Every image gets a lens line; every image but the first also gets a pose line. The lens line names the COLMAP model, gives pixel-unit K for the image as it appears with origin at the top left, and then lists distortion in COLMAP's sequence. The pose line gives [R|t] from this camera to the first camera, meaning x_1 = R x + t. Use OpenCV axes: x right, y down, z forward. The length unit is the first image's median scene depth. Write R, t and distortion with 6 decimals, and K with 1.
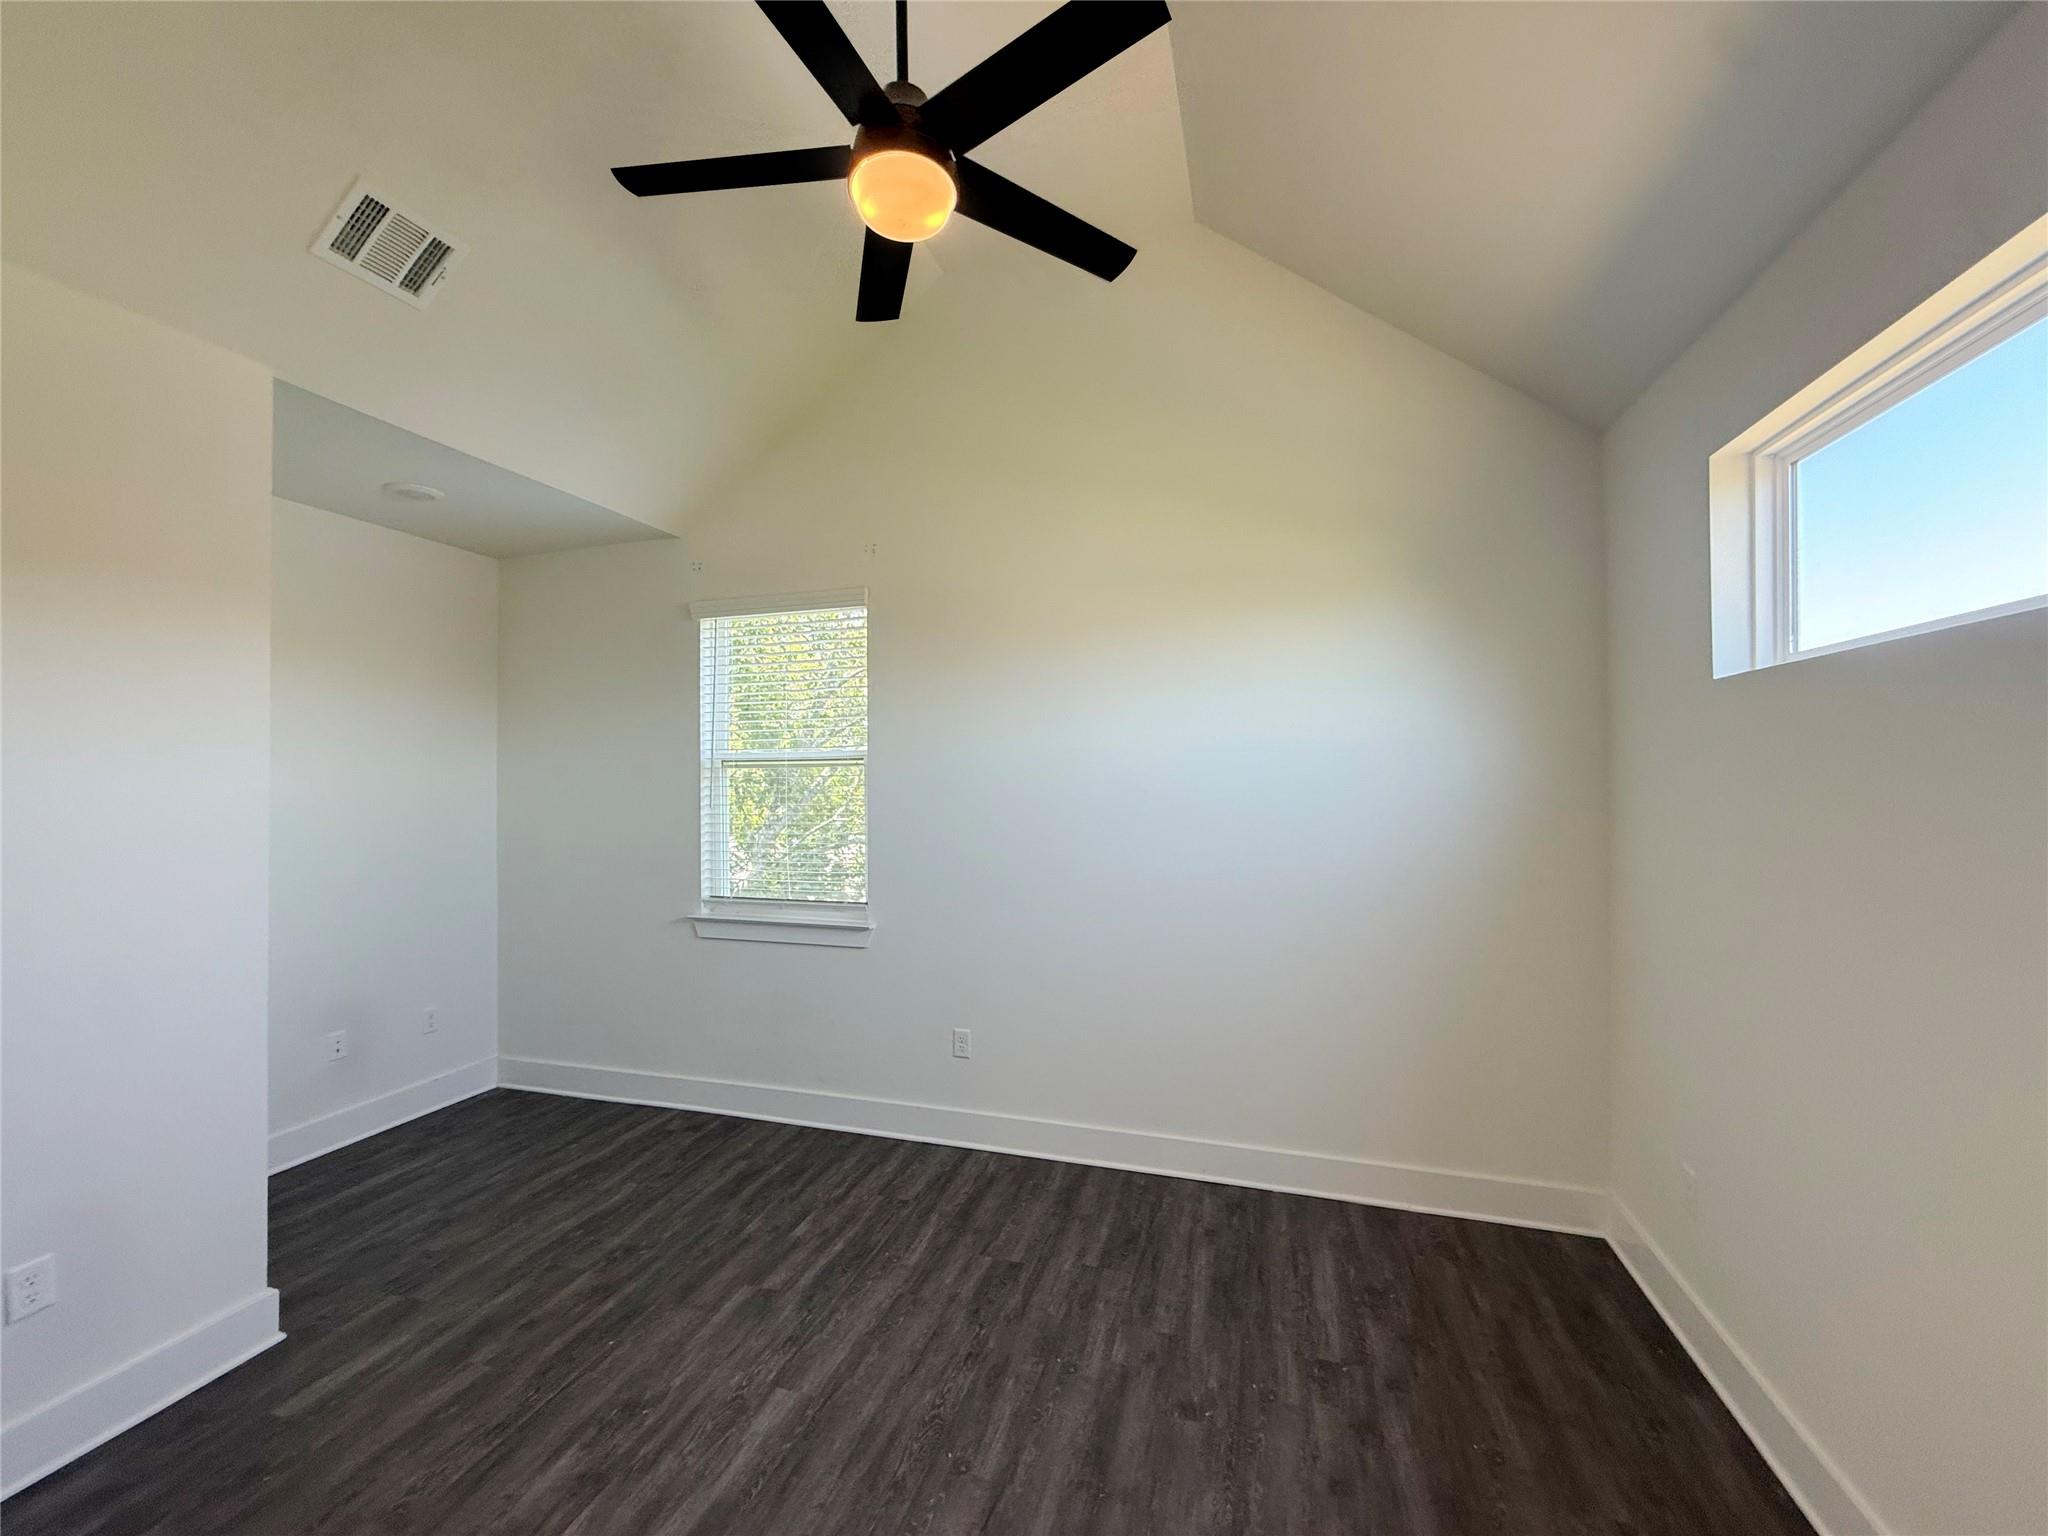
lens RADIAL K [[822.1, 0, 1021.2], [0, 822.1, 765.1], [0, 0, 1]] dist [0.008453, -0.000096]
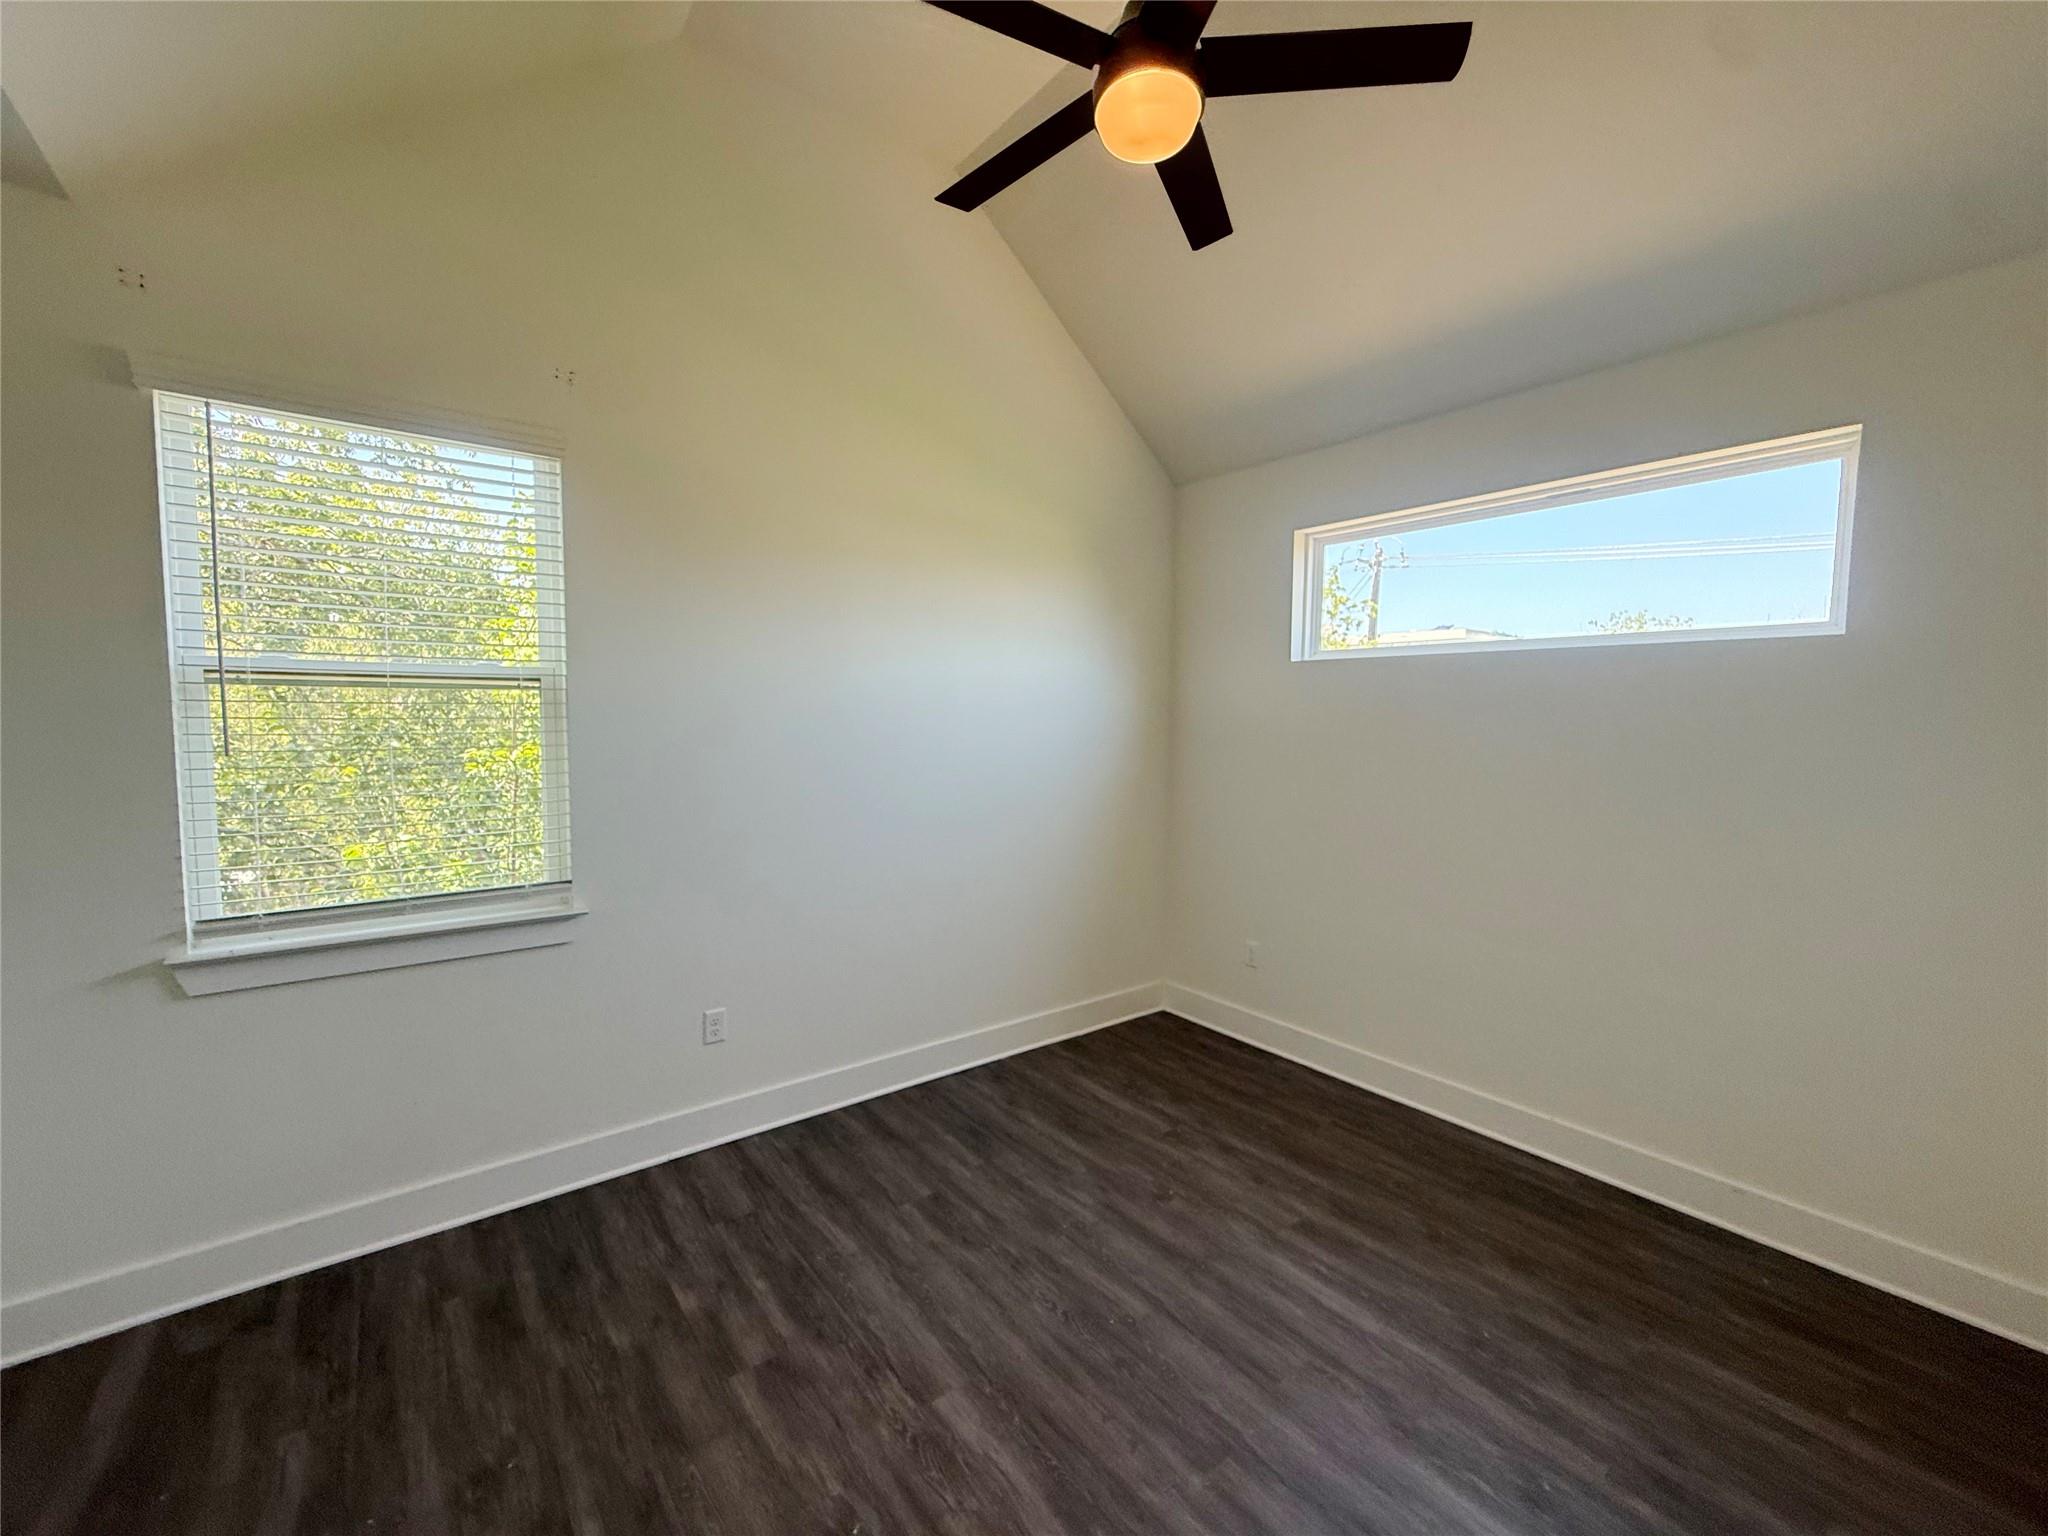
lens RADIAL K [[822.1, 0, 1013.5], [0, 822.1, 769.4], [0, 0, 1]] dist [0.008453, -0.000096]
pose [[0.573399, -0.040694, 0.818265, -0.747262], [-0.027404, 0.997254, 0.068799, 0.012407], [-0.818818, -0.061872, 0.570710, 0.370979]]
